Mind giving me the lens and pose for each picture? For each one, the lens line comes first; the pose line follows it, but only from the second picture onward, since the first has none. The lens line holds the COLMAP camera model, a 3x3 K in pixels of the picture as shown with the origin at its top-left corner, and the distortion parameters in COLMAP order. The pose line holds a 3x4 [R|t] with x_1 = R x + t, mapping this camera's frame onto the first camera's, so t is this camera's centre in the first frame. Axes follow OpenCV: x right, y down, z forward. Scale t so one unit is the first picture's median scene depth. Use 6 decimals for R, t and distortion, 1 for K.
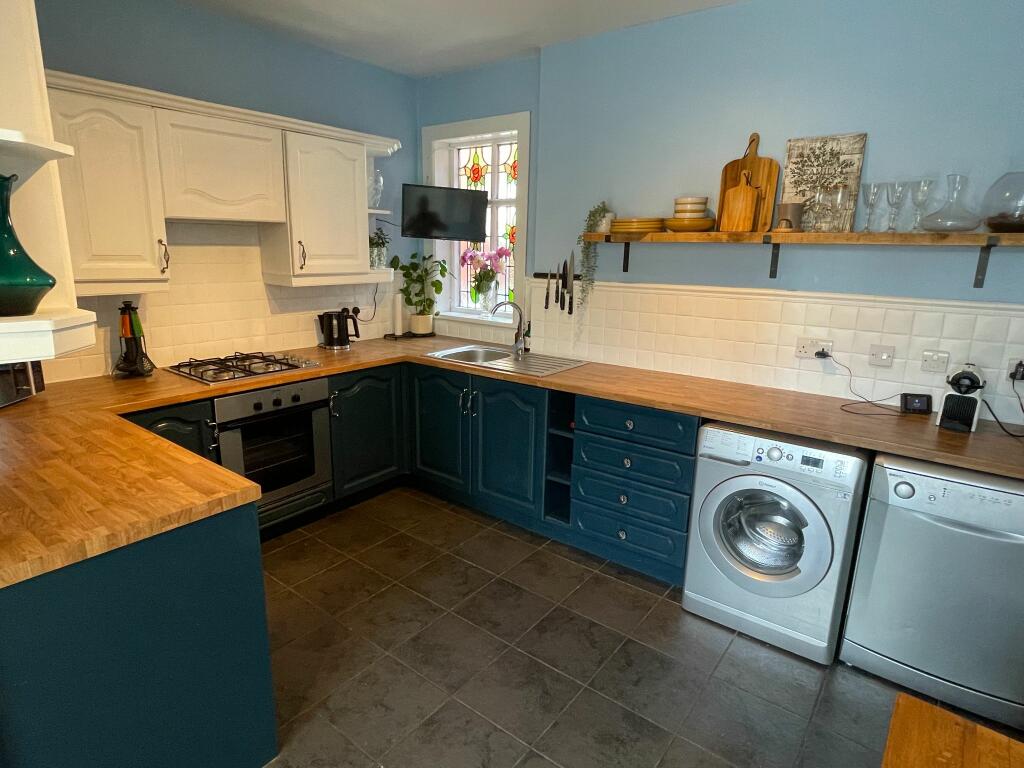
lens RADIAL K [[571.1, 0, 508.4], [0, 571.1, 384.2], [0, 0, 1]] dist [-0.011660, 0.000246]
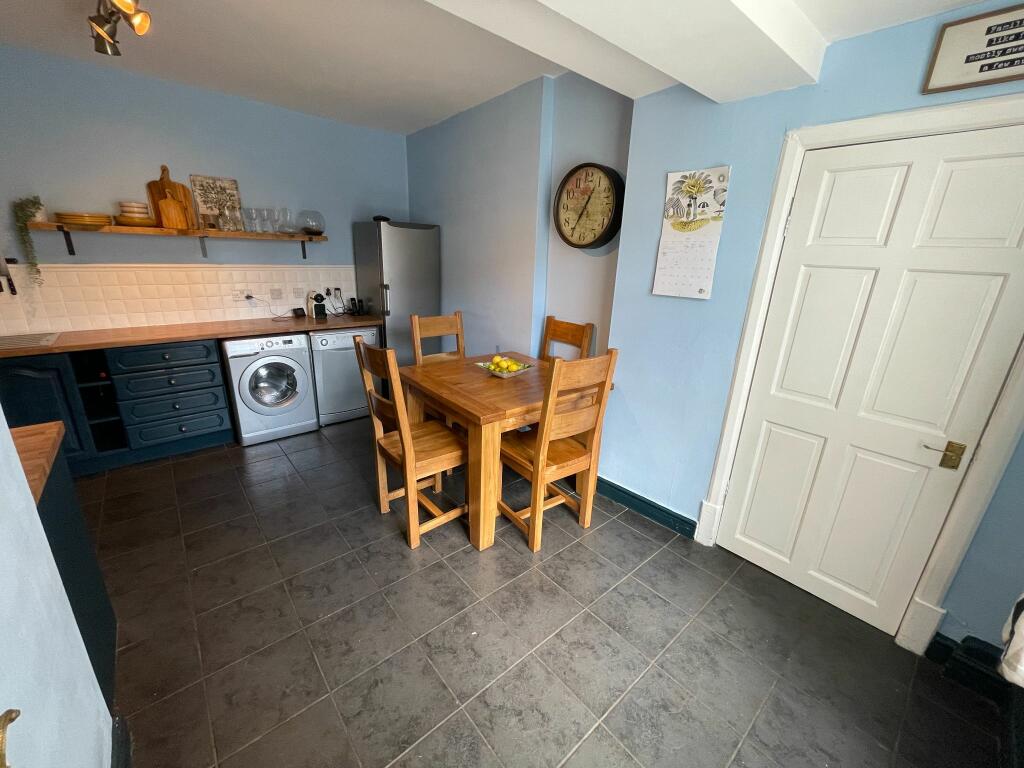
lens RADIAL K [[412.1, 0, 509.9], [0, 412.1, 384.9], [0, 0, 1]] dist [-0.002608, 0.001154]
pose [[0.197420, -0.307513, 0.930839, -0.636556], [0.202237, 0.941877, 0.268268, 0.030578], [-0.959232, 0.135288, 0.248136, -0.146081]]
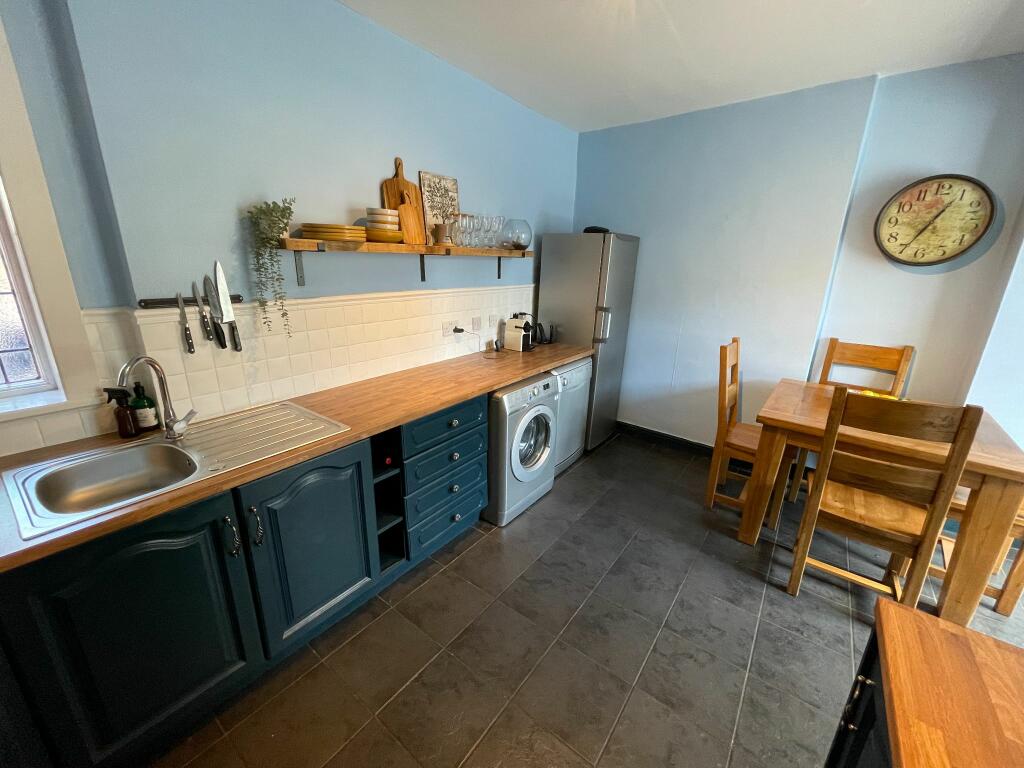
lens RADIAL K [[412.1, 0, 508.4], [0, 412.1, 384.3], [0, 0, 1]] dist [-0.002608, 0.001154]
pose [[-0.017094, -0.305253, 0.952118, -0.504361], [0.212587, 0.929374, 0.301778, -0.209630], [-0.976993, 0.207567, 0.049006, 0.811502]]
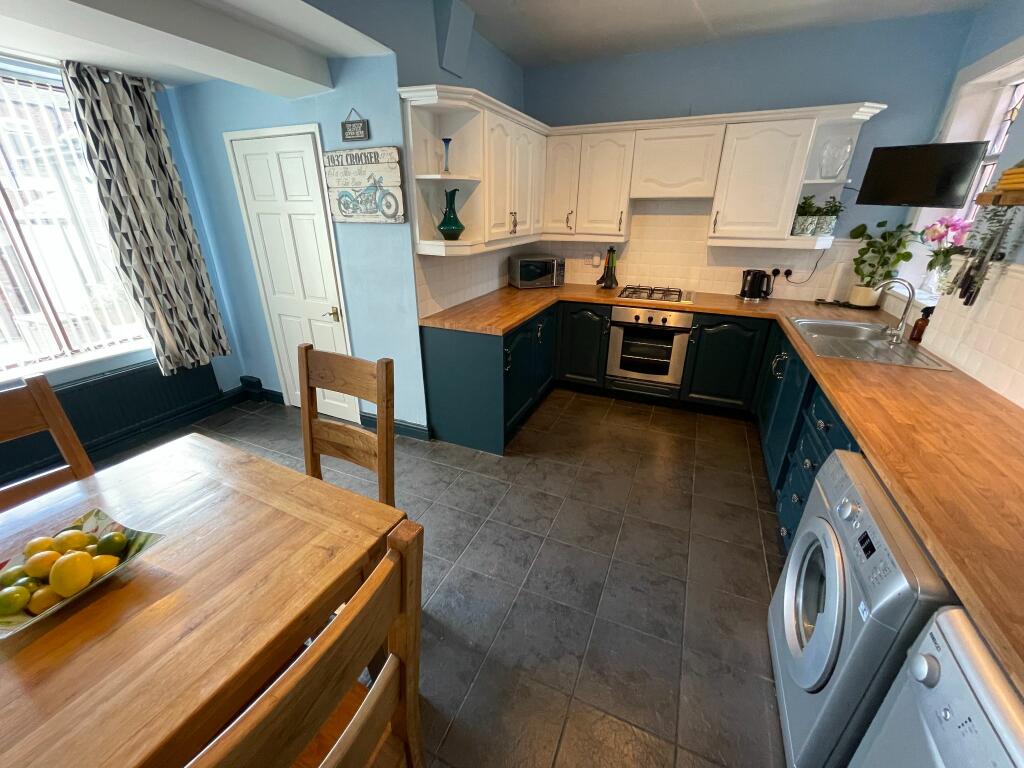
lens RADIAL K [[412.1, 0, 509.7], [0, 412.1, 381.0], [0, 0, 1]] dist [-0.002608, 0.001154]
pose [[0.244146, 0.355082, -0.902391, 0.622616], [-0.224221, 0.926005, 0.303710, -0.073209], [0.943461, 0.128185, 0.305697, 0.328520]]
